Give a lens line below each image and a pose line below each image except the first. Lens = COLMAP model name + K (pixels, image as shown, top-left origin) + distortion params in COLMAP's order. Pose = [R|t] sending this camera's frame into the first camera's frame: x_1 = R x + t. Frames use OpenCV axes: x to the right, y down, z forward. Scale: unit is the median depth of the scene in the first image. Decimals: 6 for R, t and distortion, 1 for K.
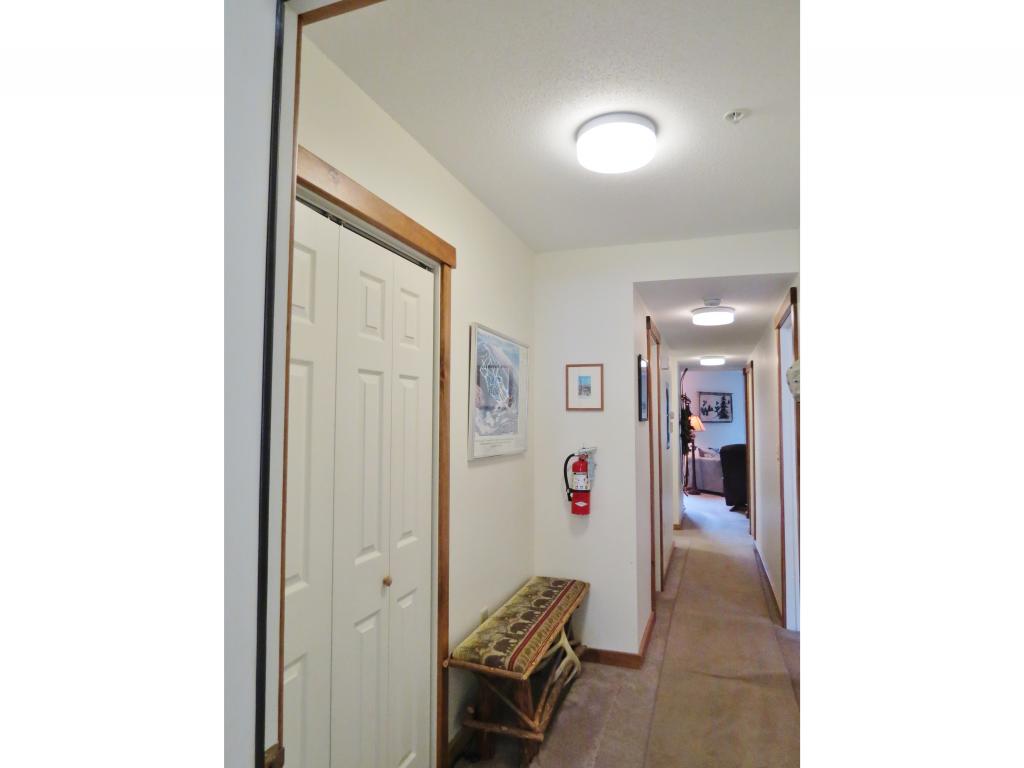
lens RADIAL K [[558.6, 0, 512.0], [0, 558.6, 384.0], [0, 0, 1]] dist [-0.011768, 0.000142]
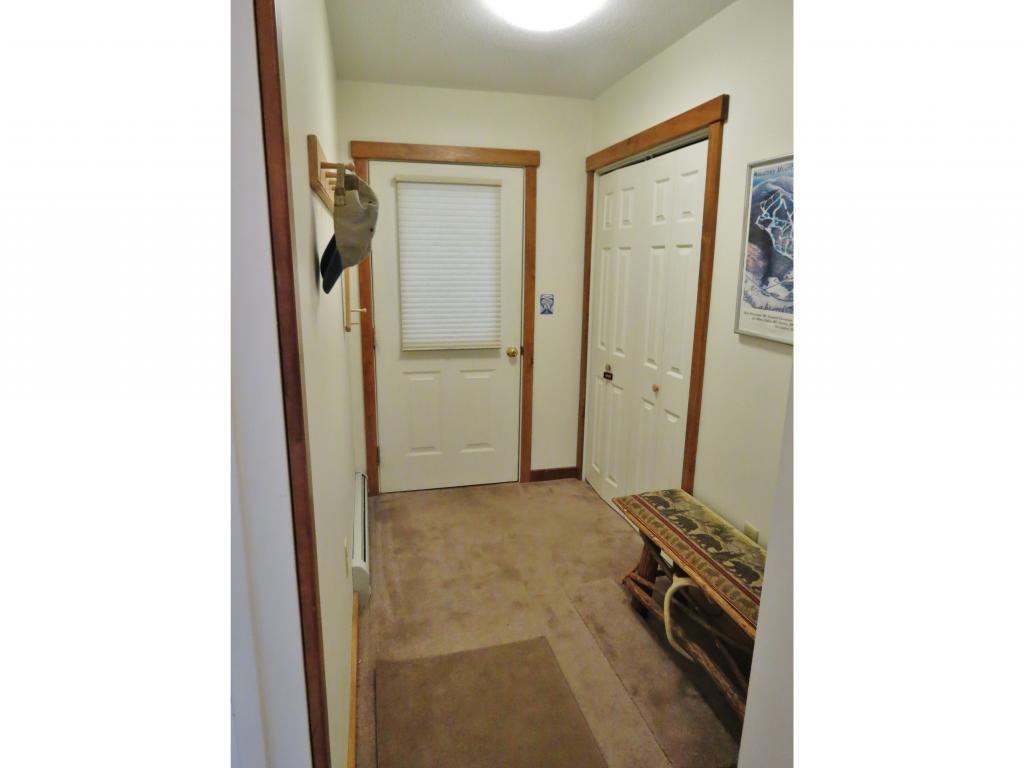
lens RADIAL K [[566.5, 0, 512.0], [0, 566.5, 384.0], [0, 0, 1]] dist [-0.002665, -0.000163]
pose [[-0.834341, 0.104295, -0.541293, 0.682985], [0.018055, 0.986582, 0.162263, 0.063509], [0.550953, 0.125610, -0.825029, 1.504769]]
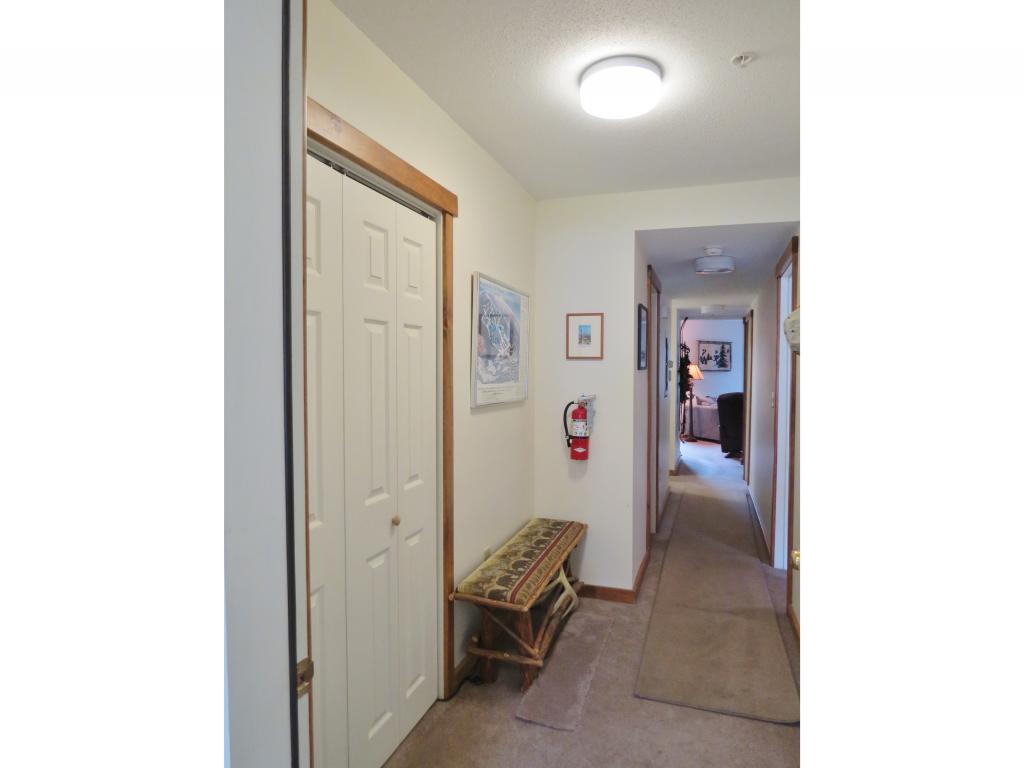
lens RADIAL K [[558.6, 0, 512.0], [0, 558.6, 384.0], [0, 0, 1]] dist [-0.011768, 0.000142]
pose [[0.999999, 0.000895, 0.001197, -0.003944], [-0.001001, 0.995751, 0.092083, -0.001303], [-0.001109, -0.092084, 0.995751, -0.019841]]
